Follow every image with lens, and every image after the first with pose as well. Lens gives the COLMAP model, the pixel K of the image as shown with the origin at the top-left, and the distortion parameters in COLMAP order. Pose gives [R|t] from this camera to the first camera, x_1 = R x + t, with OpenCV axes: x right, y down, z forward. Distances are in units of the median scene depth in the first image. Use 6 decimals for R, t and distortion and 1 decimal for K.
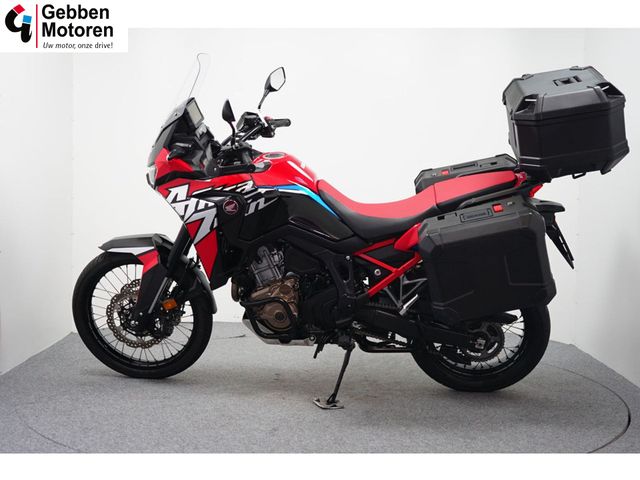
lens RADIAL K [[893.7, 0, 320.5], [0, 893.7, 240.3], [0, 0, 1]] dist [-0.023010, 0.000000]
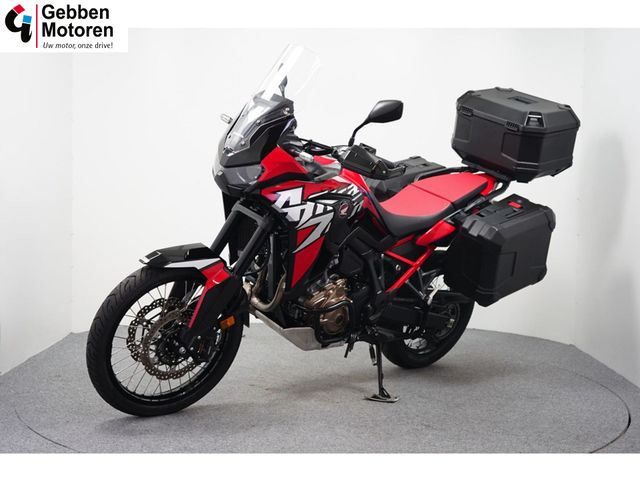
lens RADIAL K [[893.7, 0, 320.3], [0, 893.7, 238.9], [0, 0, 1]] dist [-0.023010, 0.000000]
pose [[0.665912, -0.052989, 0.744146, -0.806192], [0.037423, 0.998591, 0.037619, -0.042558], [-0.745091, 0.002798, 0.666957, 0.368293]]
